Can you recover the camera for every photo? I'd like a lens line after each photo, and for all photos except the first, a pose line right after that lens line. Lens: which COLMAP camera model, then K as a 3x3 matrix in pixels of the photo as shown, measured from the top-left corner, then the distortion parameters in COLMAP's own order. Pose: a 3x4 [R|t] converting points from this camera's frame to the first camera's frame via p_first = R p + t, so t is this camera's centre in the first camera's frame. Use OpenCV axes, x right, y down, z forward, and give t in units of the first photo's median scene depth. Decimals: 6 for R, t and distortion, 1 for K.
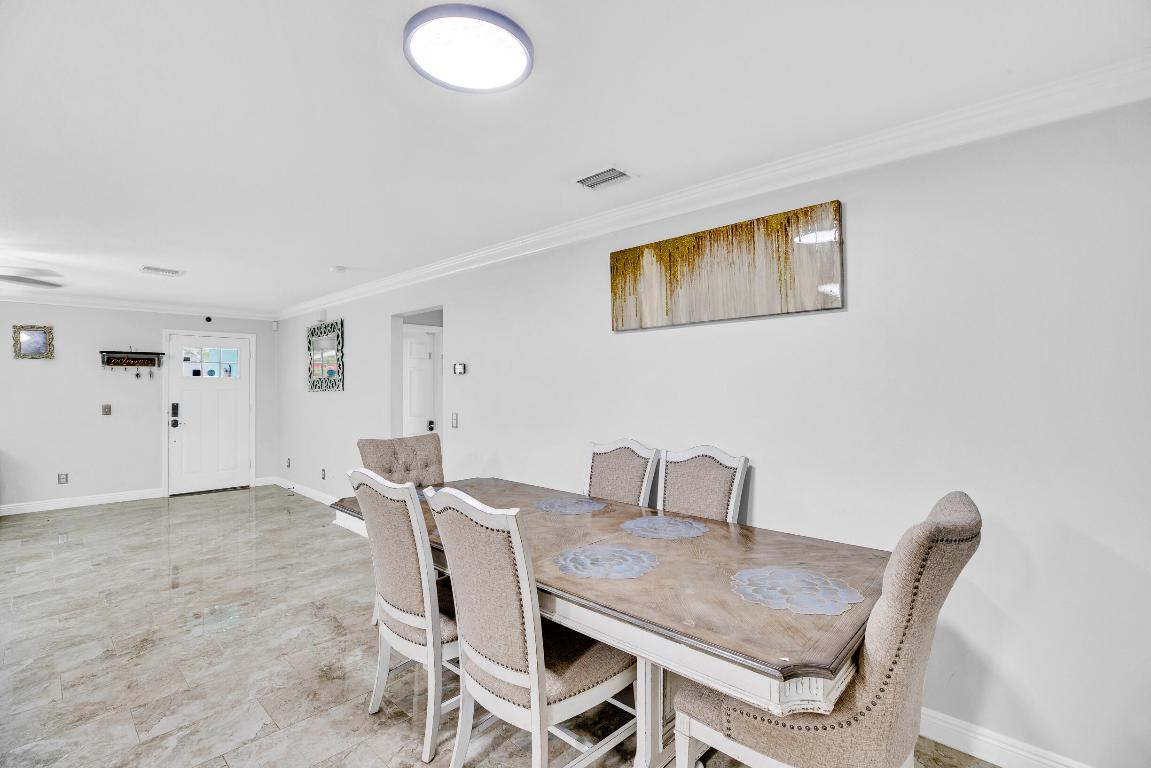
lens RADIAL K [[529.5, 0, 582.3], [0, 529.5, 376.9], [0, 0, 1]] dist [-0.042688, 0.012391]
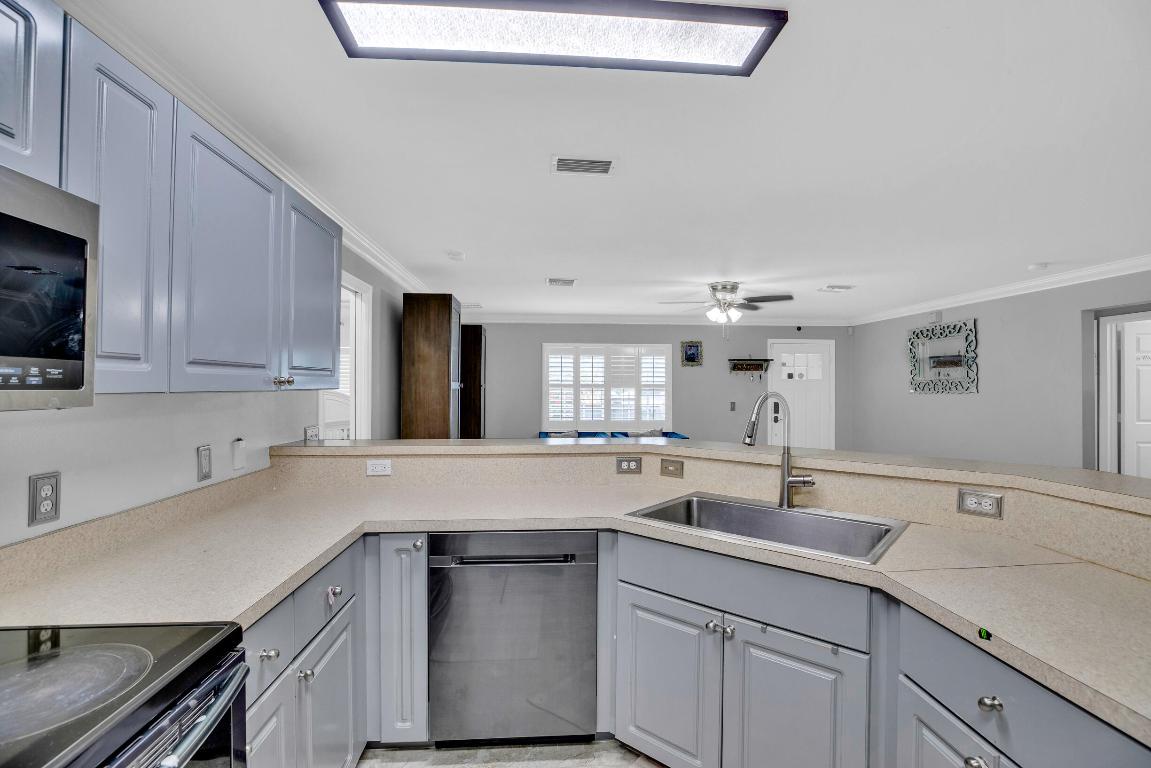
lens RADIAL K [[529.5, 0, 581.2], [0, 529.5, 382.1], [0, 0, 1]] dist [-0.042688, 0.012391]
pose [[0.739072, 0.000678, -0.673627, -0.344830], [0.004040, 0.999977, 0.005439, -0.002344], [0.673615, -0.006741, 0.739052, -0.189235]]
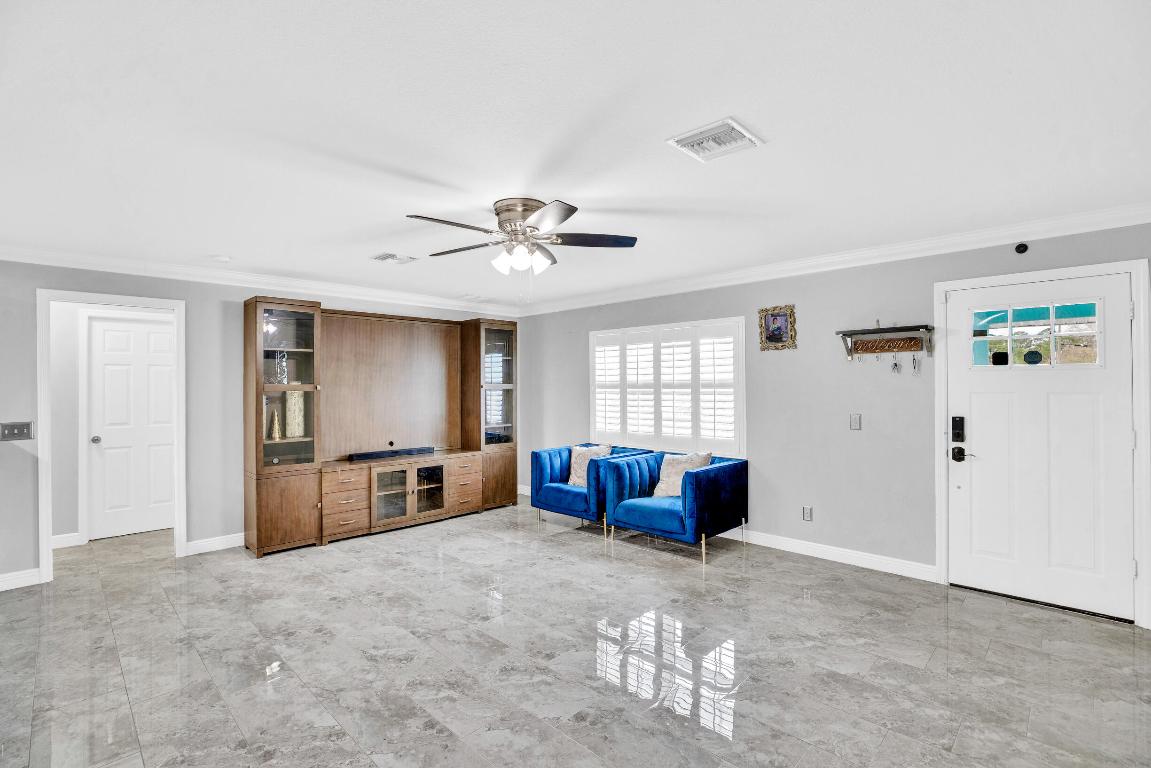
lens RADIAL K [[529.5, 0, 581.5], [0, 529.5, 382.4], [0, 0, 1]] dist [-0.042688, 0.012391]
pose [[-0.018127, -0.002332, -0.999833, -0.263634], [0.022101, 0.999752, -0.002733, 0.008746], [0.999591, -0.022147, -0.018071, 0.683122]]
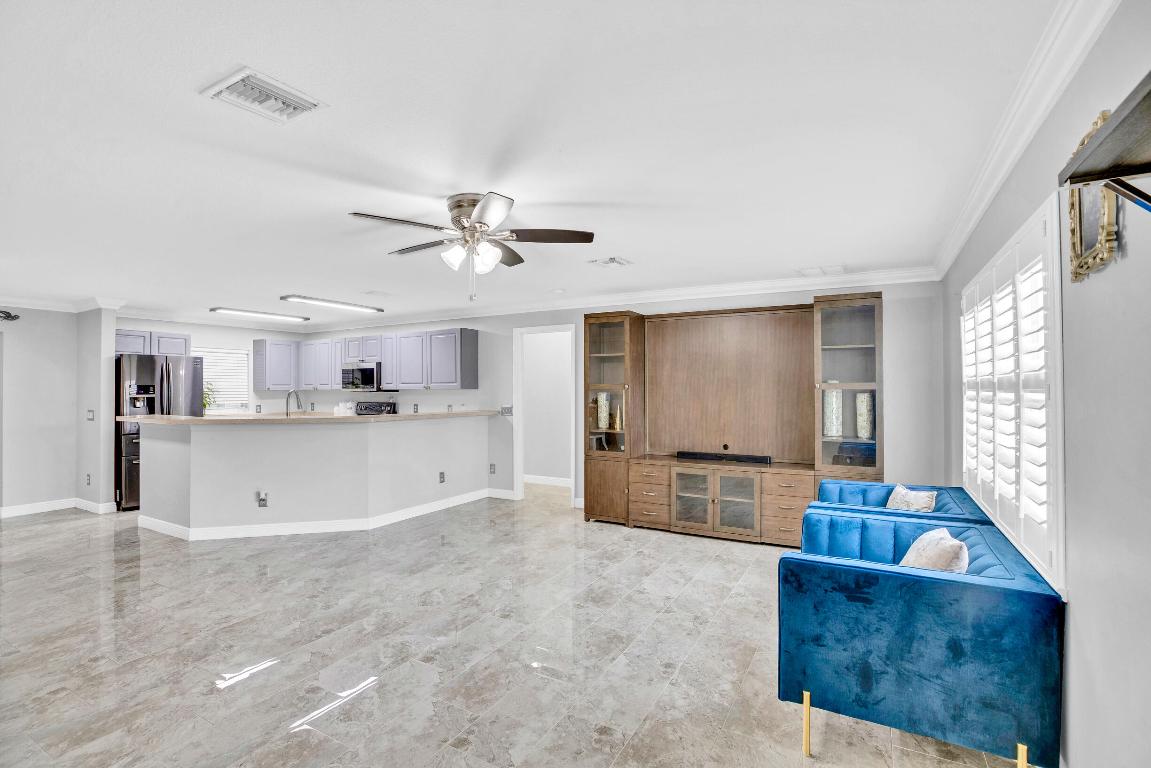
lens RADIAL K [[529.5, 0, 579.5], [0, 529.5, 379.7], [0, 0, 1]] dist [-0.042688, 0.012391]
pose [[-0.970096, 0.000688, -0.242721, -0.735936], [0.008250, 0.999512, -0.030143, 0.020187], [0.242581, -0.031244, -0.969628, 1.113778]]
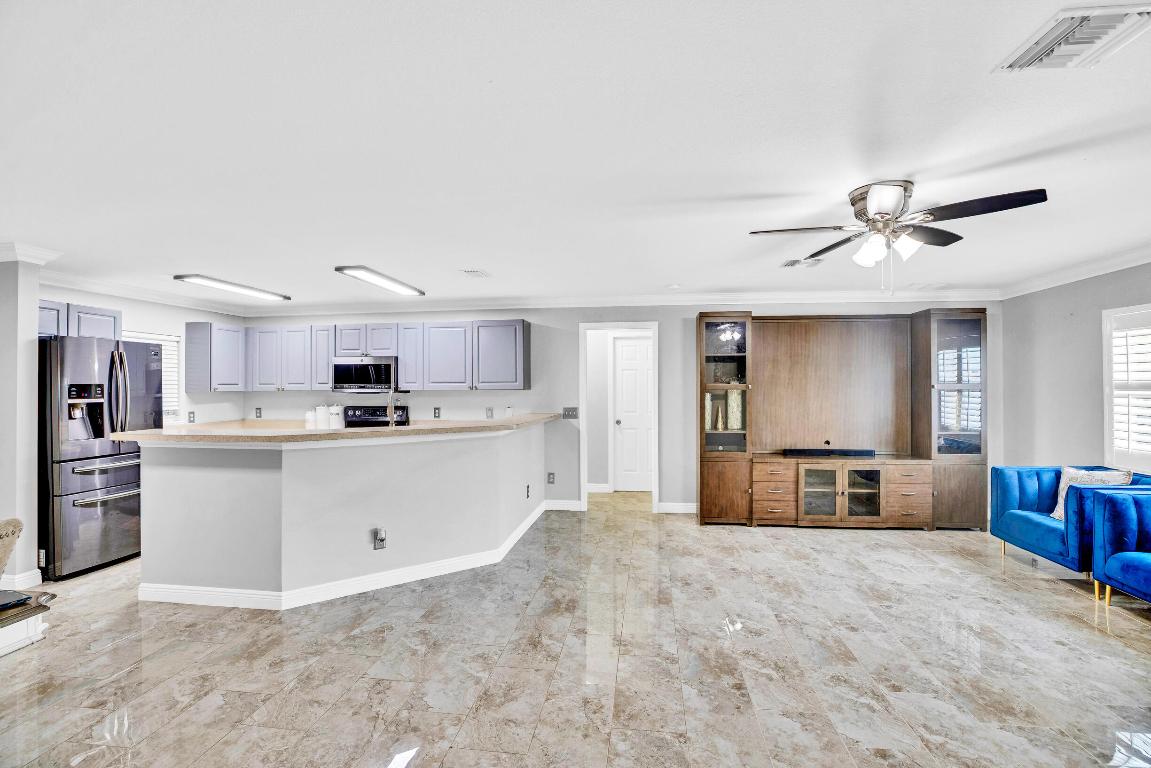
lens RADIAL K [[529.5, 0, 580.7], [0, 529.5, 380.9], [0, 0, 1]] dist [-0.042688, 0.012391]
pose [[-0.811673, -0.002248, -0.584108, -0.284791], [0.013326, 0.999661, -0.022364, 0.011824], [0.583960, -0.025936, -0.811368, 0.830690]]
